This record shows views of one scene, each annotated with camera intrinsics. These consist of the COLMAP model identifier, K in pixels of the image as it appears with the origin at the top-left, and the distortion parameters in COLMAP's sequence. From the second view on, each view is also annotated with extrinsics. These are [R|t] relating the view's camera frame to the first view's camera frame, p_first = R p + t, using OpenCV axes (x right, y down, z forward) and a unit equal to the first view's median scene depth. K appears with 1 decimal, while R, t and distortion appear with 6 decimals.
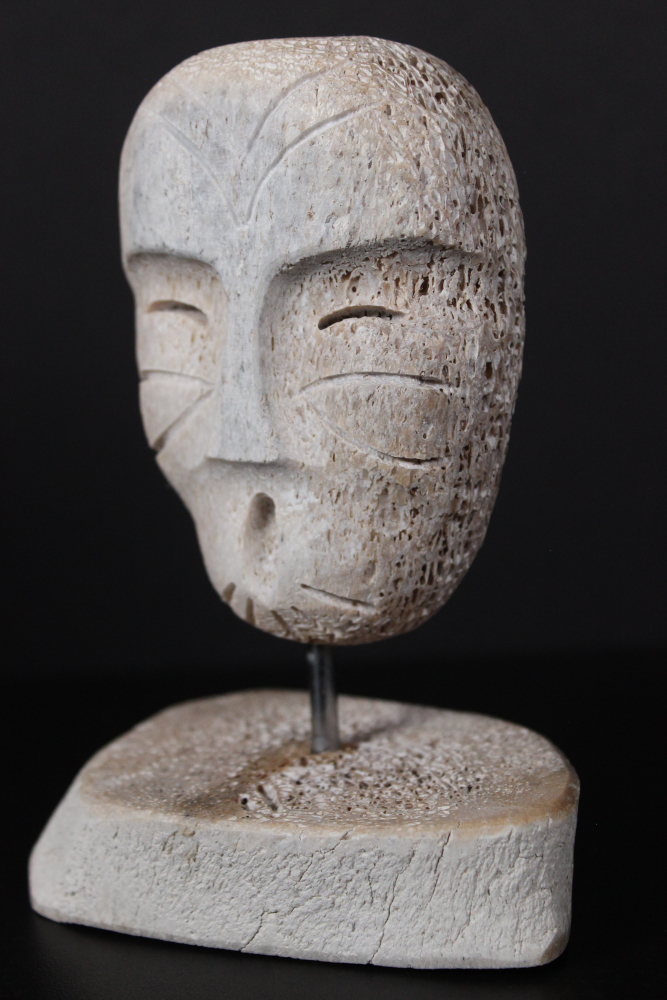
lens RADIAL K [[1766.7, 0, 331.7], [0, 1766.7, 502.4], [0, 0, 1]] dist [0.013600, 0.000000]
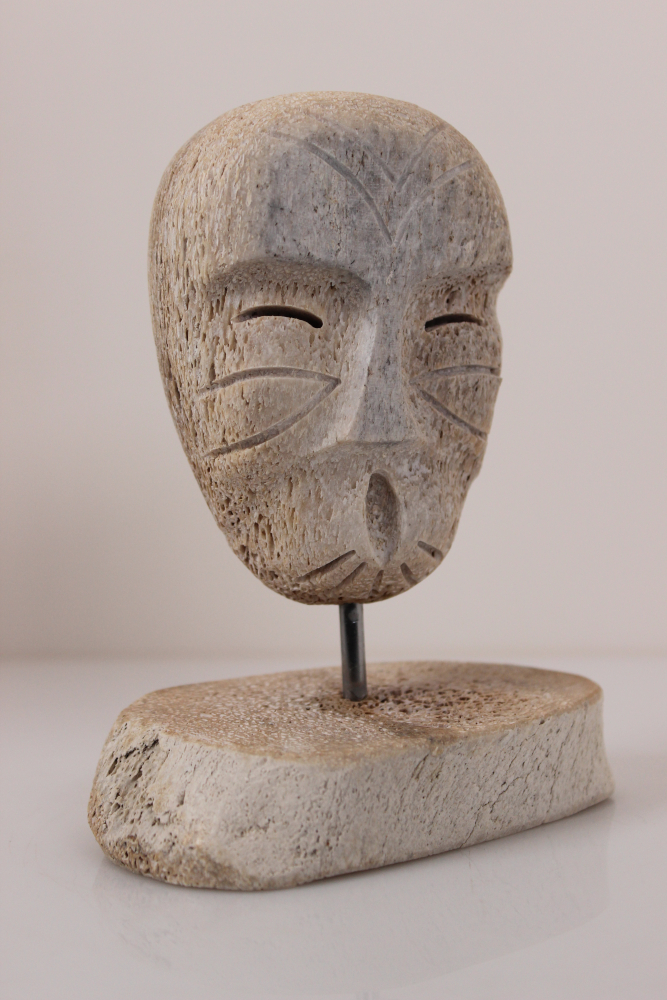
lens RADIAL K [[1766.7, 0, 328.7], [0, 1766.7, 500.1], [0, 0, 1]] dist [0.013600, 0.000000]
pose [[0.464552, -0.030309, 0.885027, -1.133202], [0.125089, 0.991639, -0.031699, 0.049365], [-0.876667, 0.125433, 0.464459, 0.498765]]
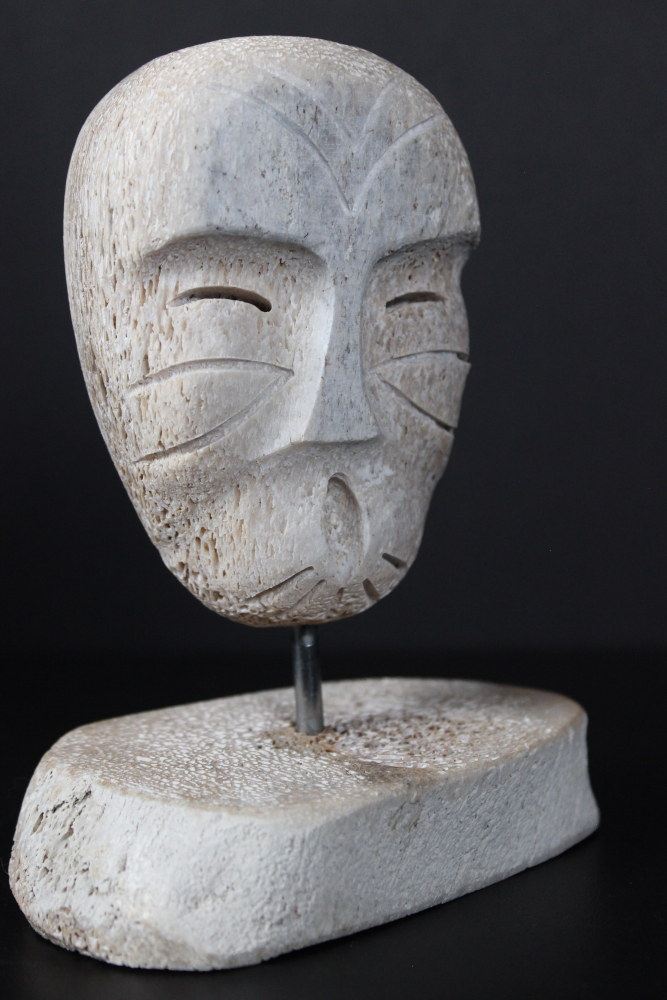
lens RADIAL K [[1766.7, 0, 328.3], [0, 1766.7, 500.0], [0, 0, 1]] dist [0.013600, 0.000000]
pose [[0.393422, -0.063232, 0.917181, -1.016242], [0.145021, 0.989410, 0.006005, 0.003304], [-0.907848, 0.130648, 0.398425, 0.615237]]
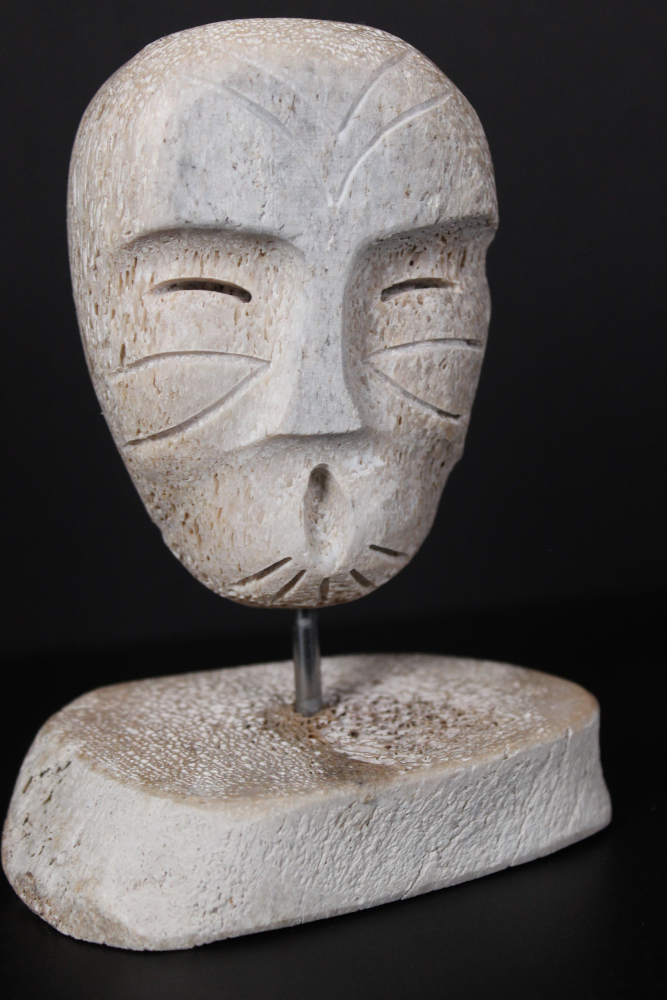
lens RADIAL K [[1766.7, 0, 328.8], [0, 1766.7, 498.9], [0, 0, 1]] dist [0.013600, 0.000000]
pose [[0.592490, -0.115945, 0.797191, -0.879904], [0.112280, 0.991815, 0.060802, -0.048468], [-0.797715, 0.053484, 0.600658, 0.395497]]
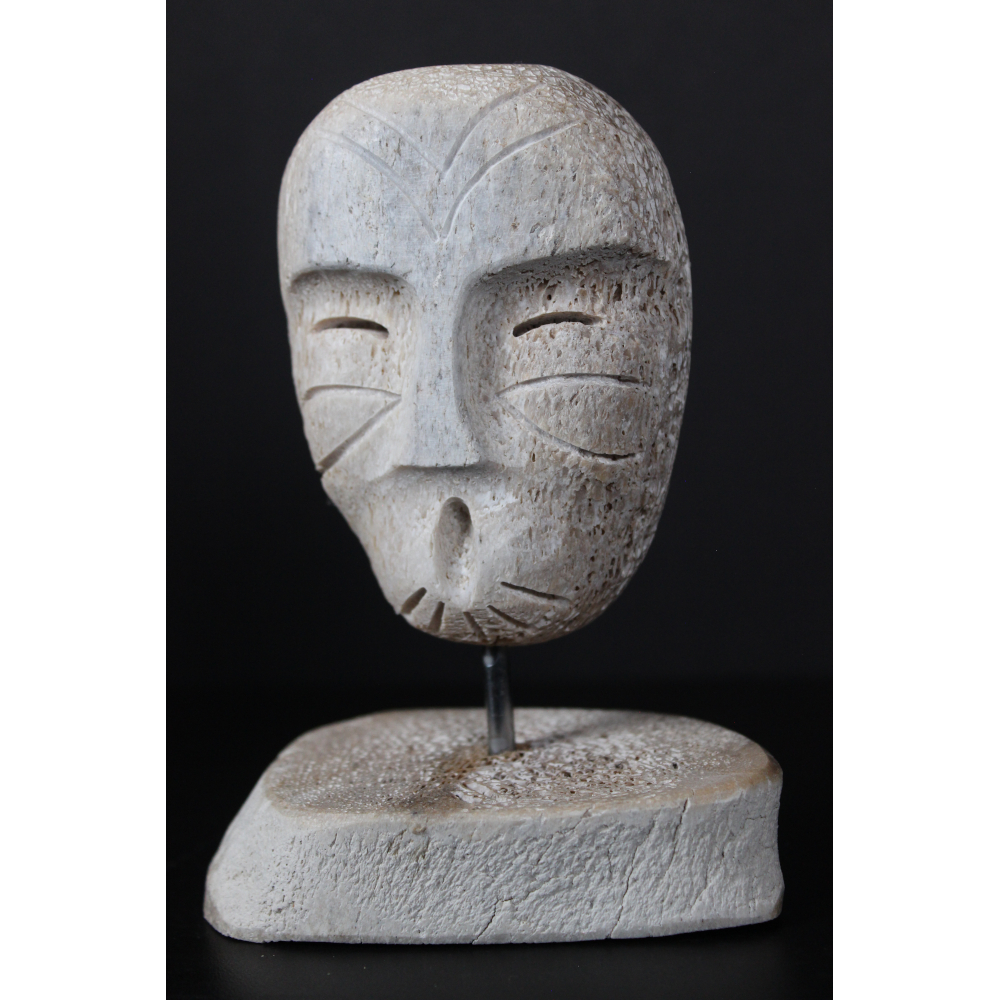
lens RADIAL K [[1767.7, 0, 497.2], [0, 1767.7, 500.1], [0, 0, 1]] dist [0.009126, 0.000000]
pose [[0.965217, -0.036155, 0.258937, -0.291650], [0.053907, 0.996633, -0.061786, 0.063217], [-0.255831, 0.073595, 0.963916, -0.002900]]
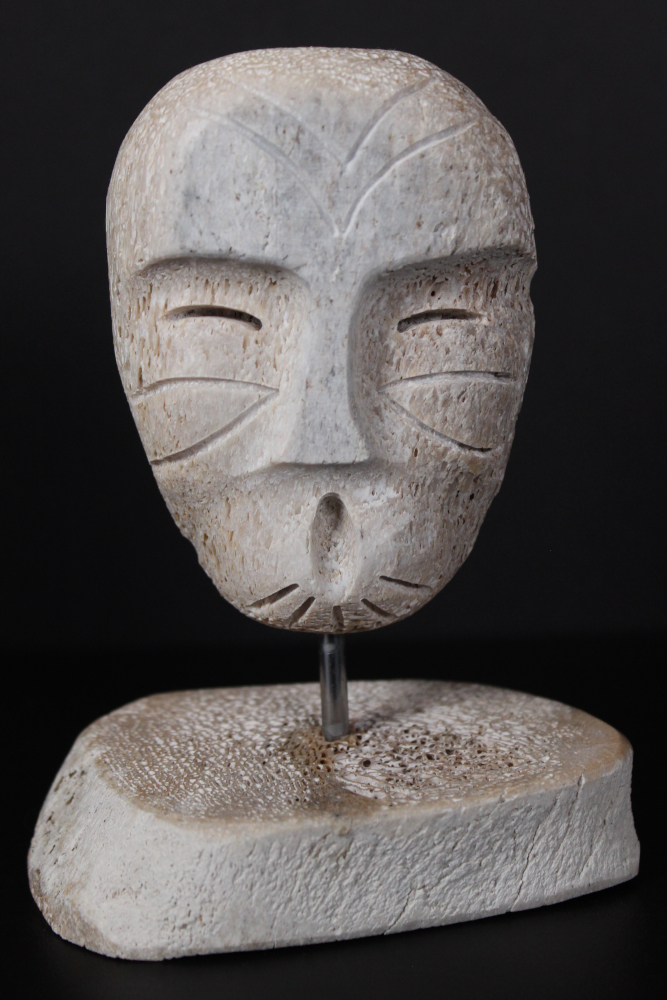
lens RADIAL K [[1766.7, 0, 332.7], [0, 1766.7, 500.2], [0, 0, 1]] dist [0.013600, 0.000000]
pose [[0.770303, -0.093652, 0.630764, -0.705174], [0.076736, 0.995582, 0.054107, -0.058183], [-0.633045, 0.006723, 0.774086, 0.214031]]
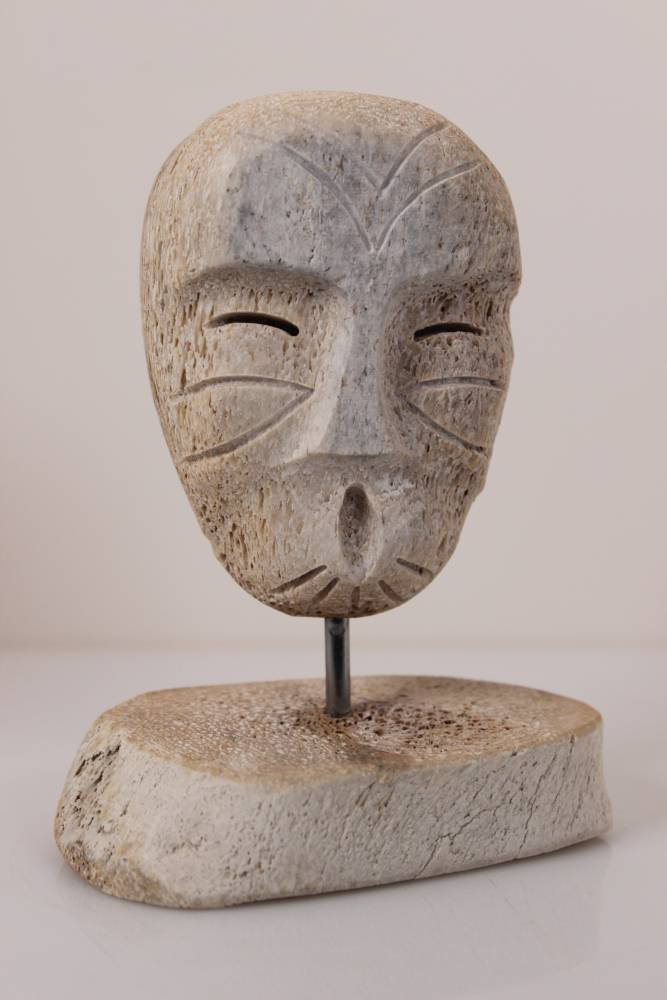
lens RADIAL K [[1766.7, 0, 325.2], [0, 1766.7, 499.5], [0, 0, 1]] dist [0.013600, 0.000000]
pose [[0.622361, -0.028639, 0.782206, -0.974863], [0.077882, 0.996637, -0.025477, 0.033660], [-0.778846, 0.076776, 0.622498, 0.314248]]
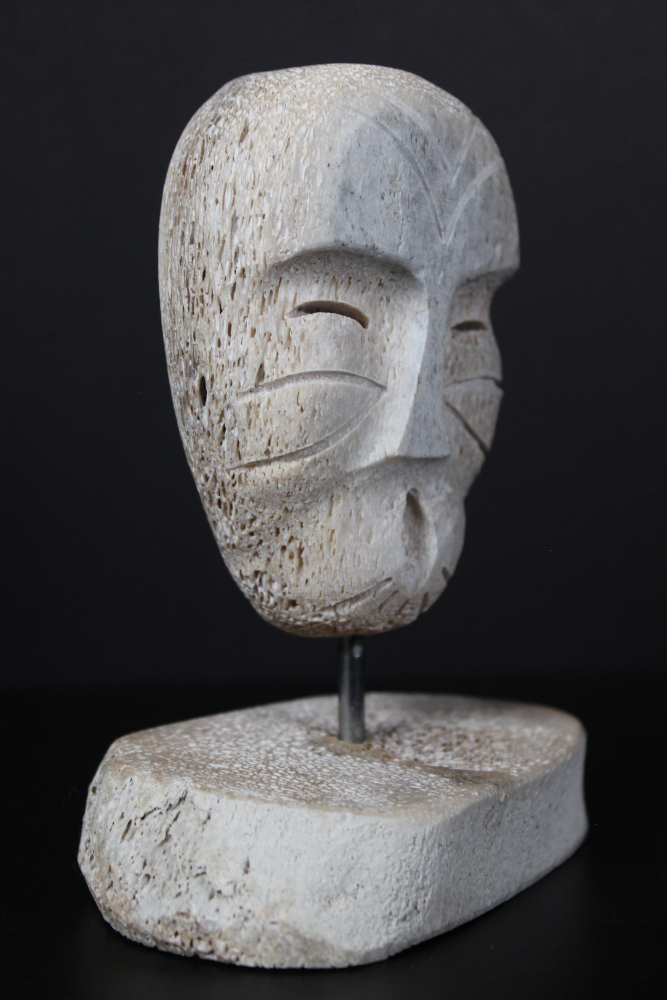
lens RADIAL K [[1766.7, 0, 329.8], [0, 1766.7, 499.7], [0, 0, 1]] dist [0.013600, 0.000000]
pose [[0.109697, -0.023464, 0.993688, -1.143164], [0.110802, 0.993779, 0.011234, -0.016465], [-0.987770, 0.108870, 0.111614, 0.959135]]
